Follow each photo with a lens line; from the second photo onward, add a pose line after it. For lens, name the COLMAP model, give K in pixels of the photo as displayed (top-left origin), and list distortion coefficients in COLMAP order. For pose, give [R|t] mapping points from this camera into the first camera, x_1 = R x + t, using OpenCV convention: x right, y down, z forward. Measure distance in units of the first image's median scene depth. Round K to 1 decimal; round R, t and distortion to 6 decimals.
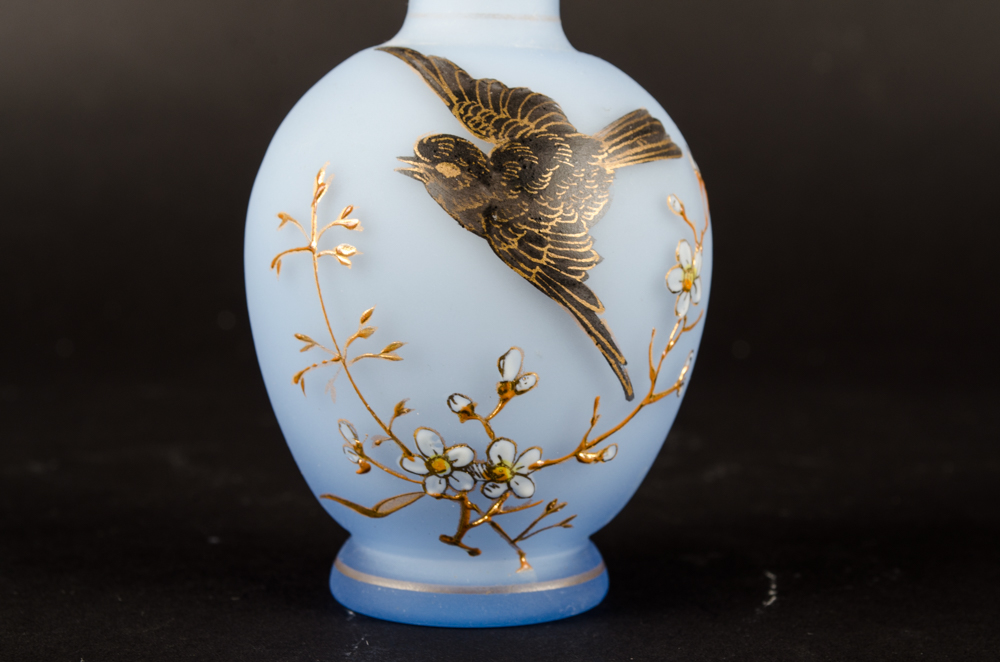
lens RADIAL K [[2173.6, 0, 500.0], [0, 2173.6, 331.0], [0, 0, 1]] dist [0.006263, 0.312944]
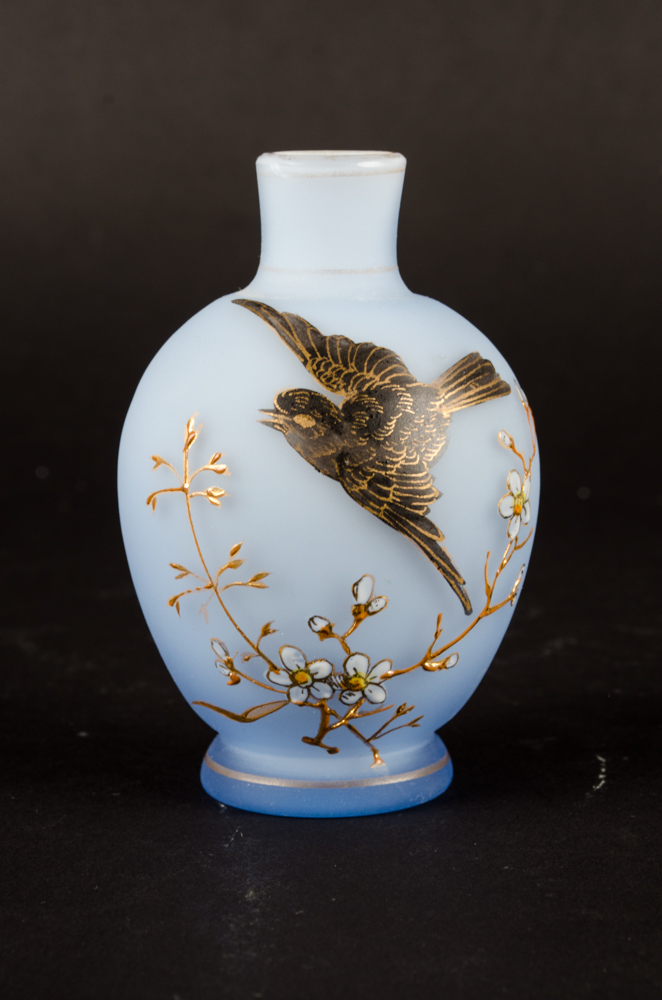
lens RADIAL K [[2634.4, 0, 311.6], [0, 2634.4, 500.2], [0, 0, 1]] dist [0.027817, 0.143845]
pose [[0.999713, -0.023974, -0.000108, -0.020409], [0.023961, 0.999007, 0.037562, -0.081942], [-0.000792, -0.037554, 0.999294, -0.368474]]
